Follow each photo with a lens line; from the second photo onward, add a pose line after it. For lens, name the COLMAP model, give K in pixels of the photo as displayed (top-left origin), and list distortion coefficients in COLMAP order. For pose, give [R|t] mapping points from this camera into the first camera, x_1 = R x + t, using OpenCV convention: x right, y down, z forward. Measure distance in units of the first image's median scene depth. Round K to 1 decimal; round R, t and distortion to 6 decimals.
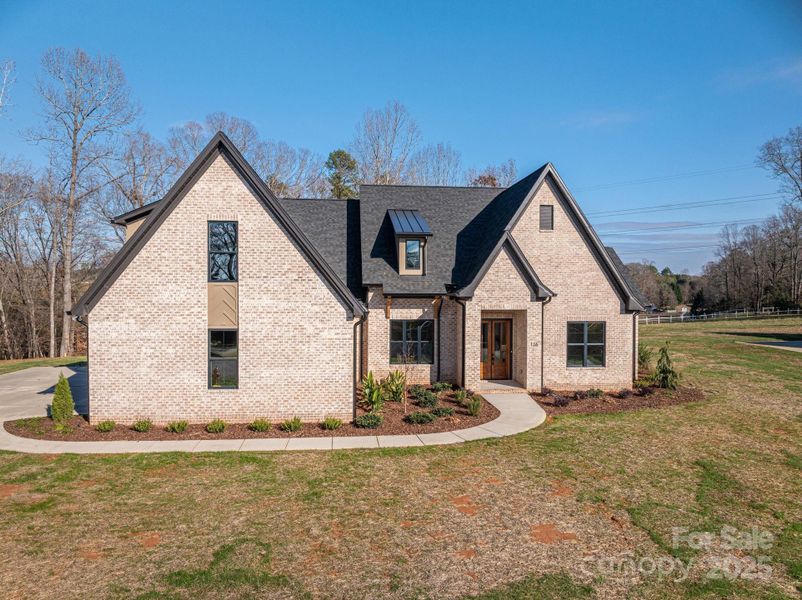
lens RADIAL K [[546.1, 0, 400.2], [0, 546.1, 299.3], [0, 0, 1]] dist [0.001781, 0.000057]
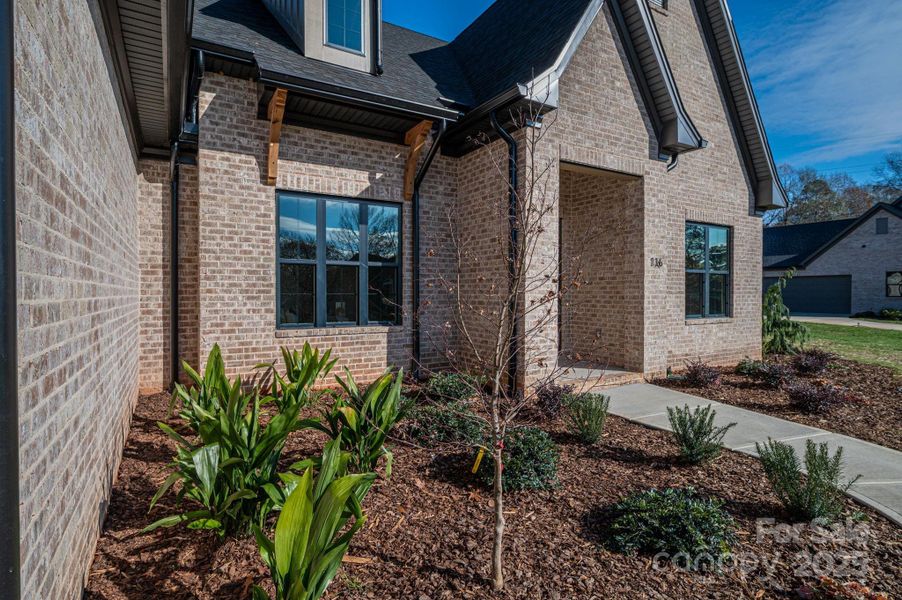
lens RADIAL K [[464.9, 0, 450.1], [0, 464.9, 298.4], [0, 0, 1]] dist [-0.002859, -0.000196]
pose [[0.906382, -0.009994, 0.422340, -0.042228], [0.010802, 0.999942, 0.000481, 0.102455], [-0.422320, 0.004126, 0.906437, 0.712163]]
